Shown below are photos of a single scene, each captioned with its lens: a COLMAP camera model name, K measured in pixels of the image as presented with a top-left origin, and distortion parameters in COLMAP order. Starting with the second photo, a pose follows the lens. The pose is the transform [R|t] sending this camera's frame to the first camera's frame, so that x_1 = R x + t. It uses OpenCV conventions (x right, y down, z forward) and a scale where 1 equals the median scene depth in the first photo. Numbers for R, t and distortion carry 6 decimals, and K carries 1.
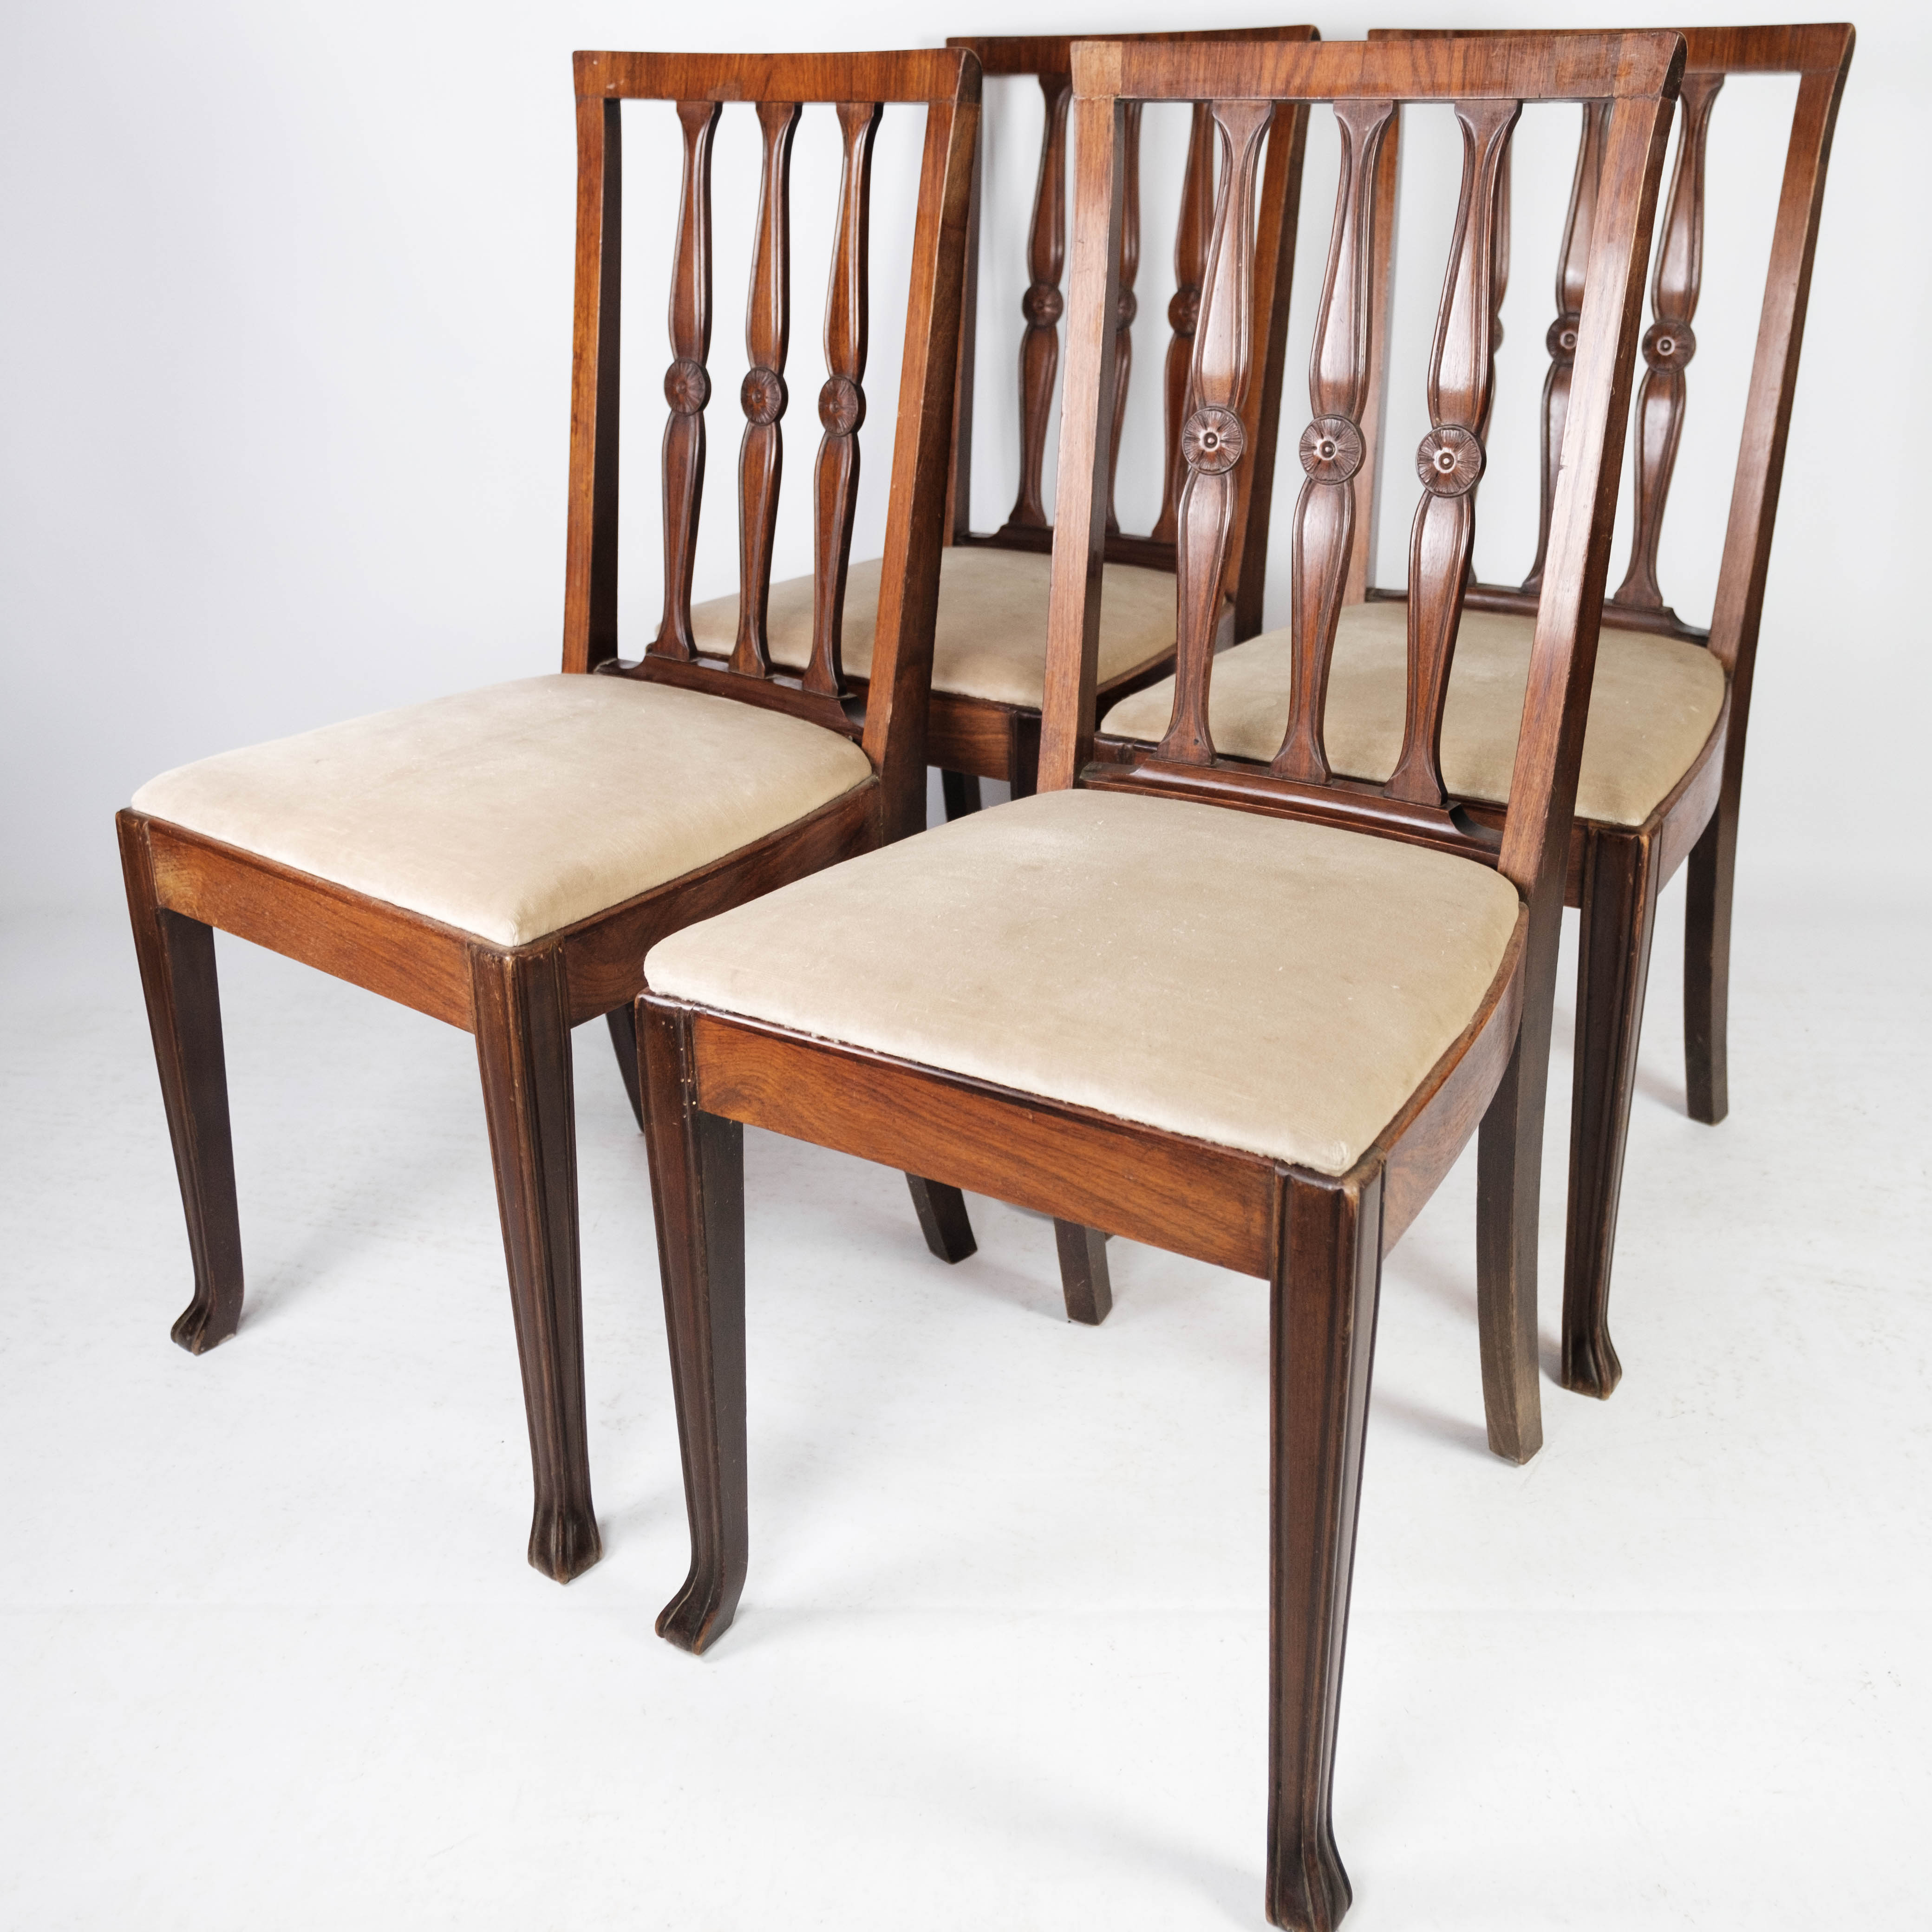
lens RADIAL K [[2130.1, 0, 985.6], [0, 2130.1, 761.6], [0, 0, 1]] dist [-0.027565, 0.000000]
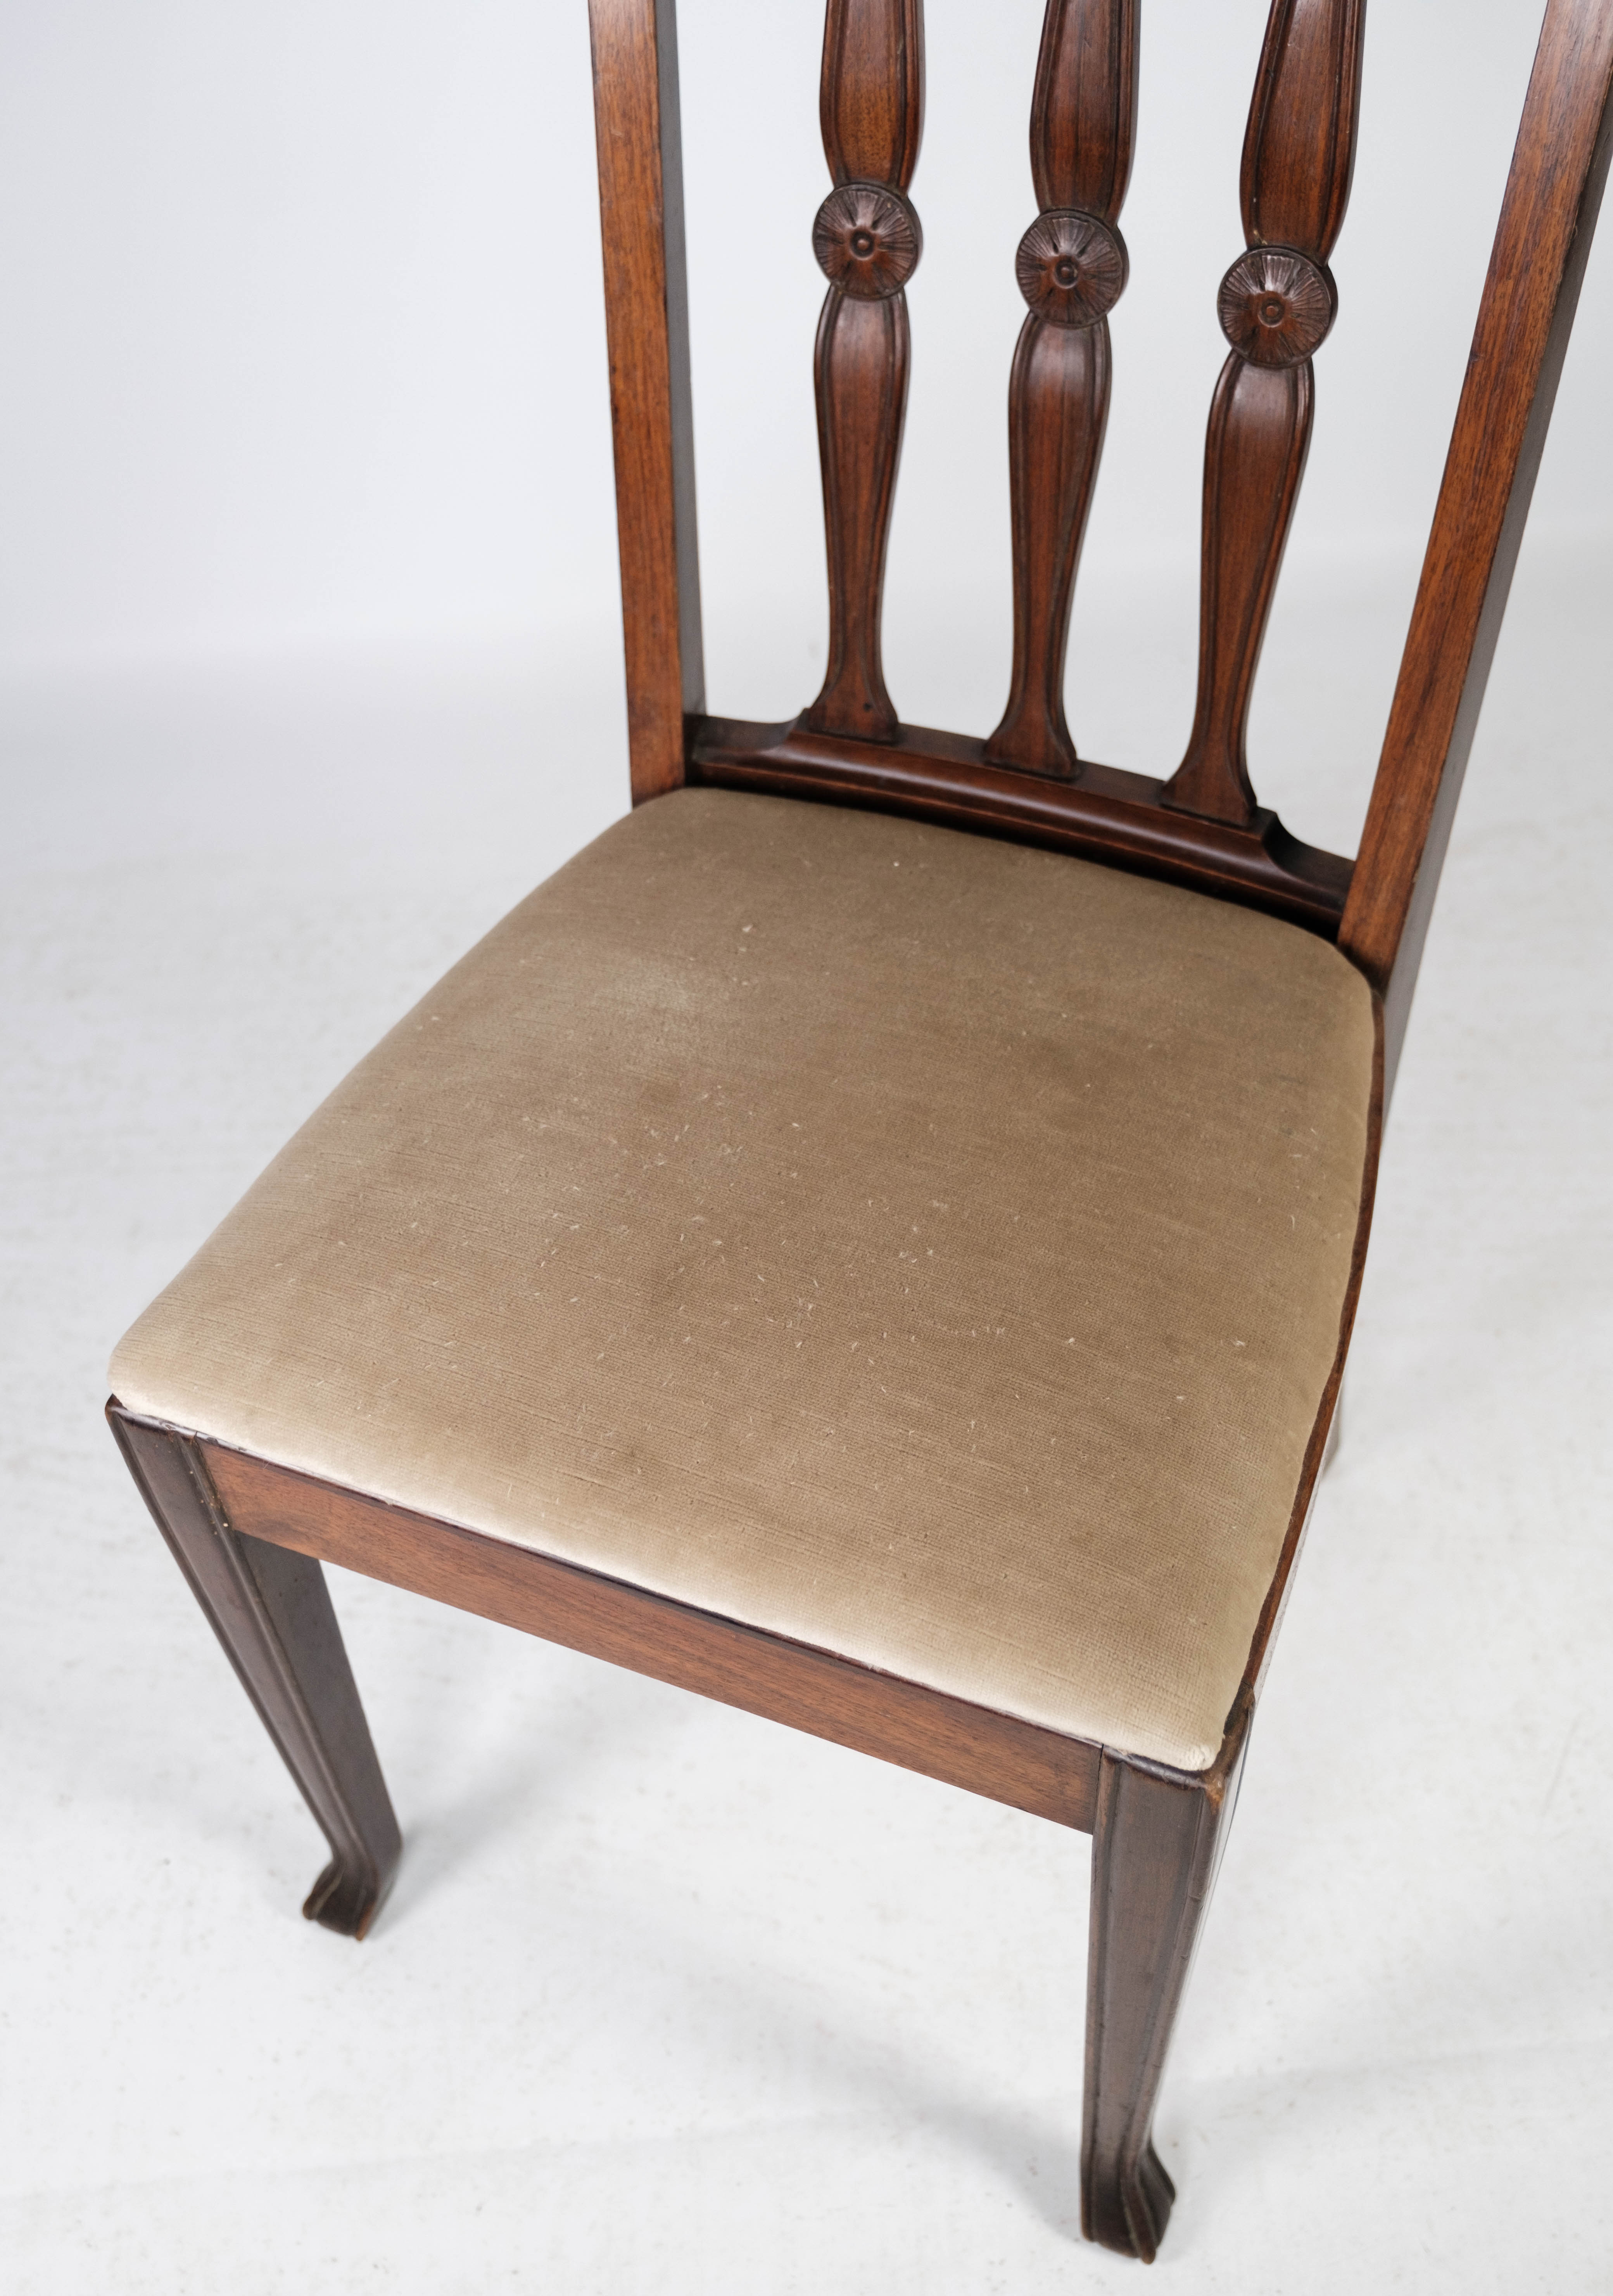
lens RADIAL K [[2382.3, 0, 819.9], [0, 2382.3, 1190.9], [0, 0, 1]] dist [-0.036055, 0.000000]
pose [[0.986977, -0.139201, 0.080618, 0.006146], [0.078092, 0.852773, 0.516410, -0.309889], [-0.140634, -0.503390, 0.852538, 0.366337]]
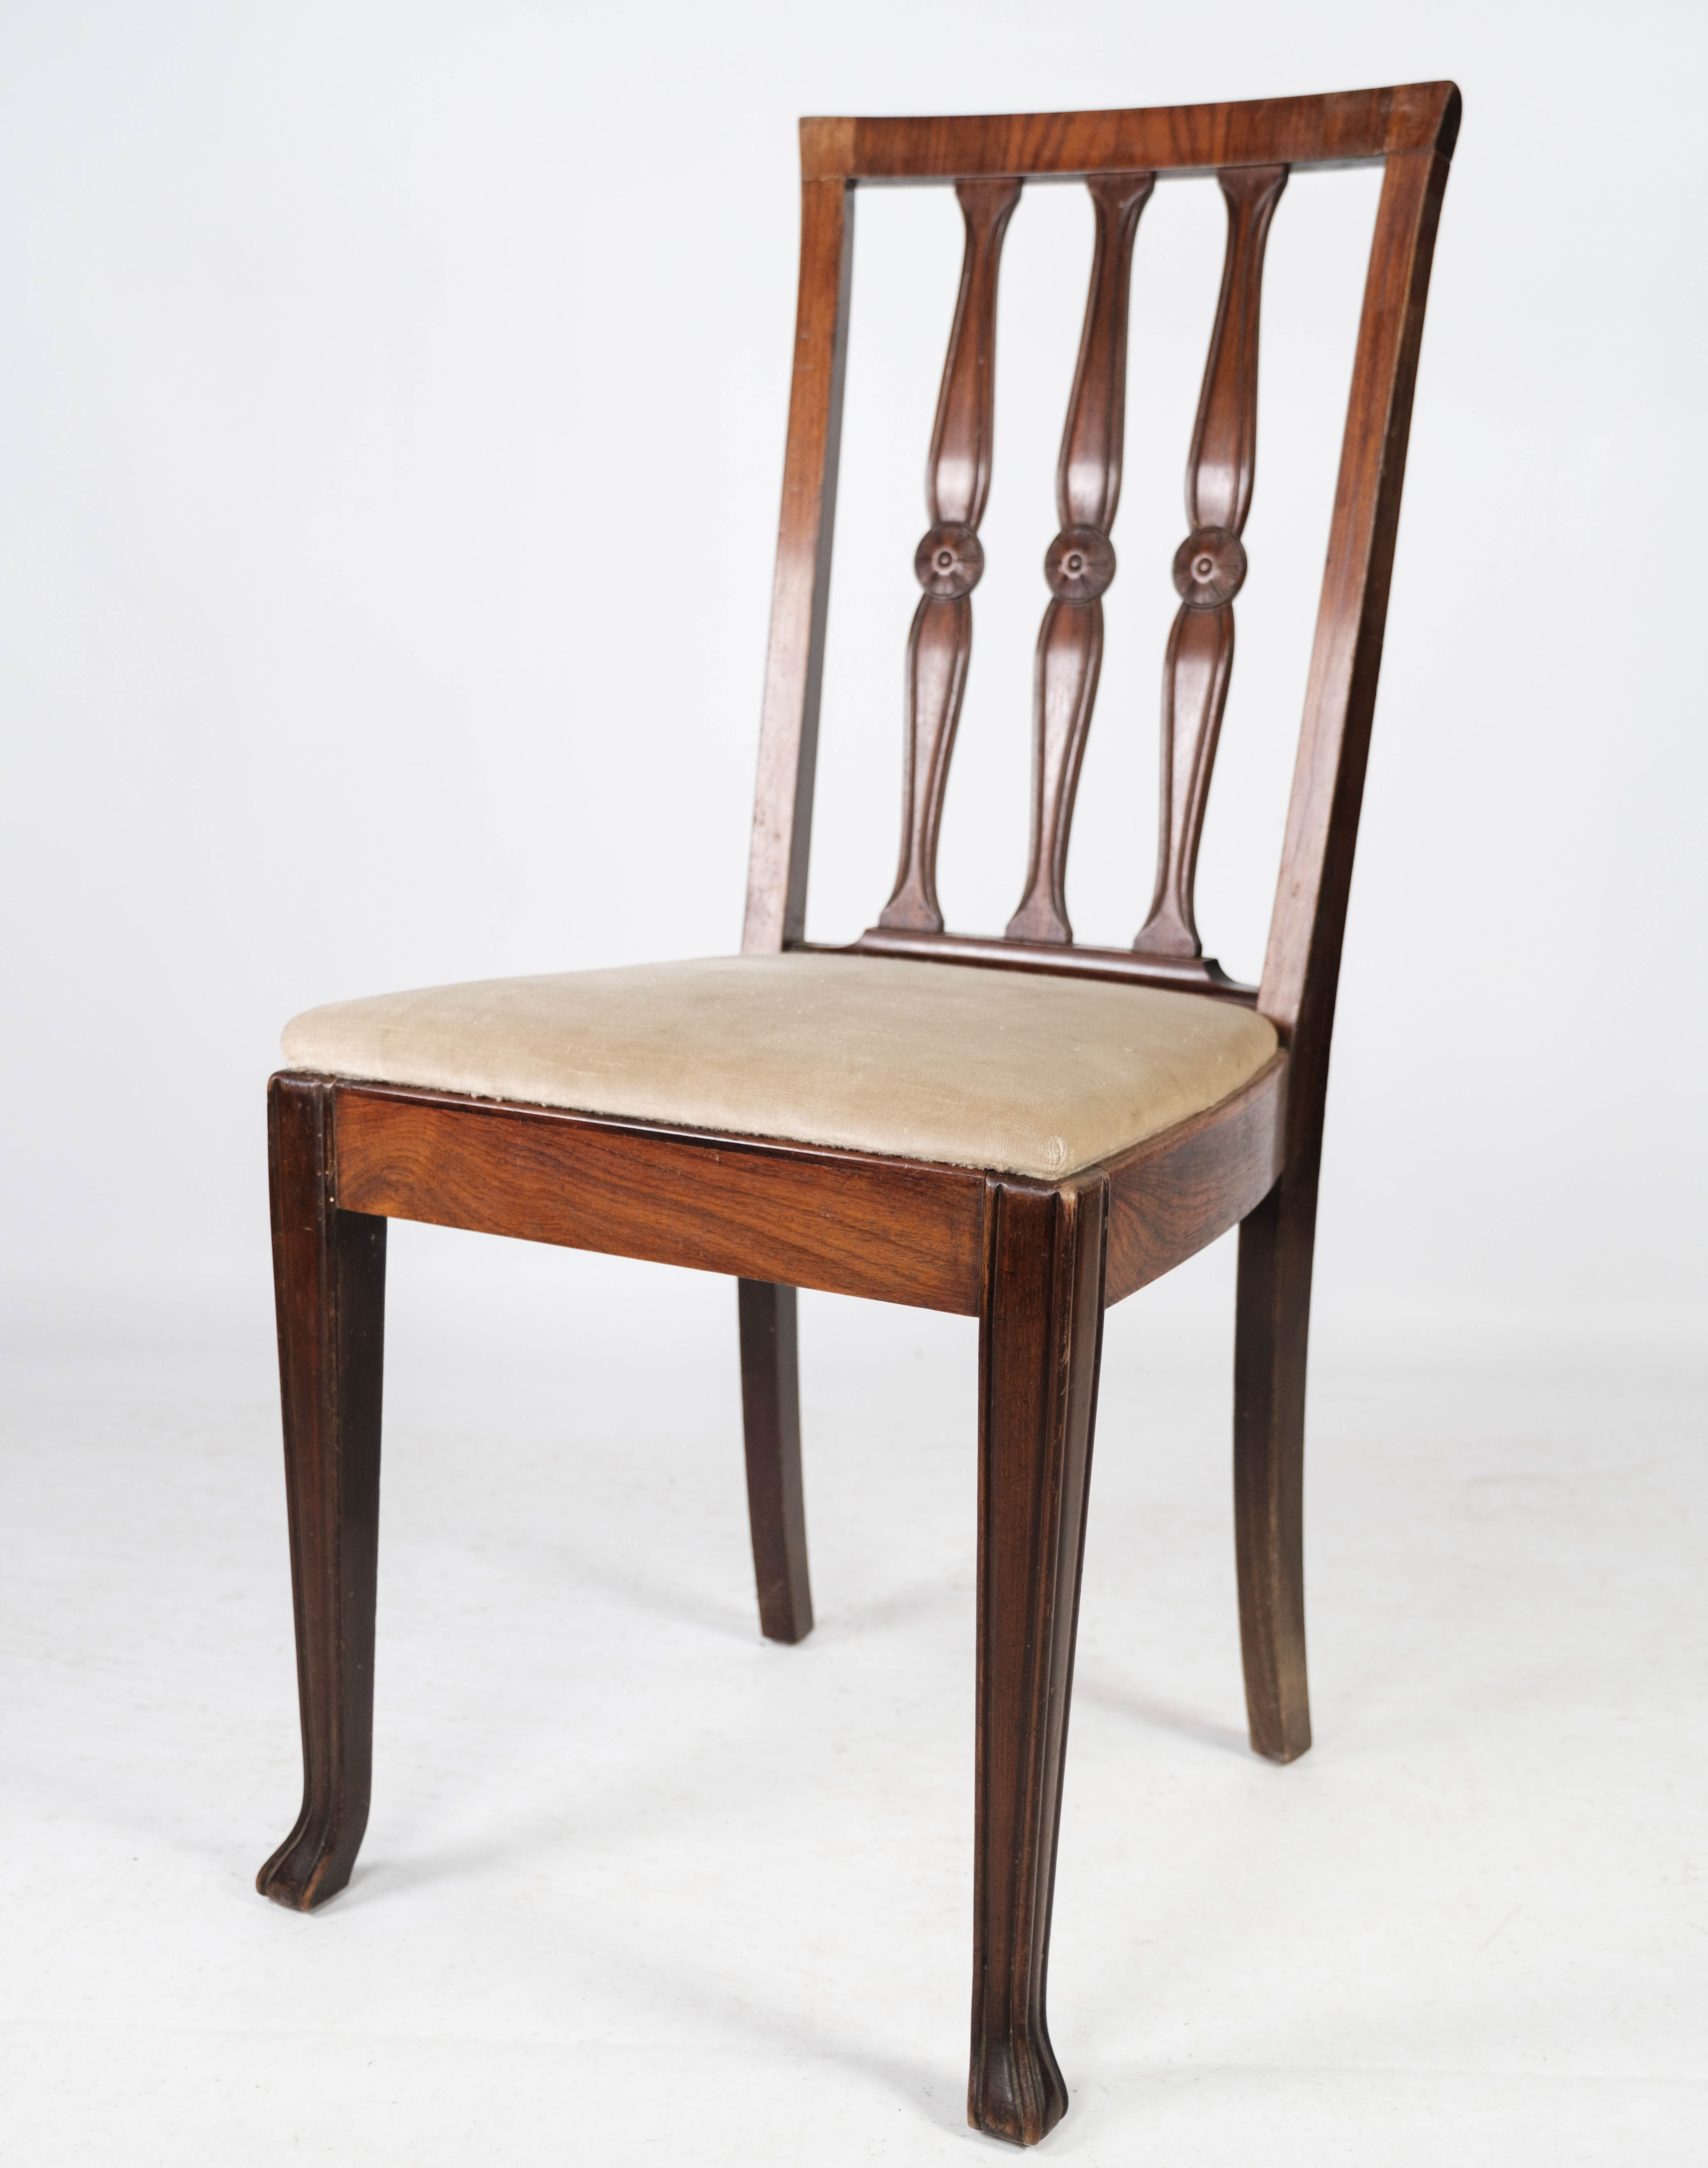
lens RADIAL K [[2719.8, 0, 887.6], [0, 2719.8, 1212.2], [0, 0, 1]] dist [-0.011039, 0.000000]
pose [[0.997181, 0.026904, 0.070046, 0.011638], [-0.020962, 0.996226, -0.084230, 0.251171], [-0.072048, 0.082524, 0.993981, -0.117711]]
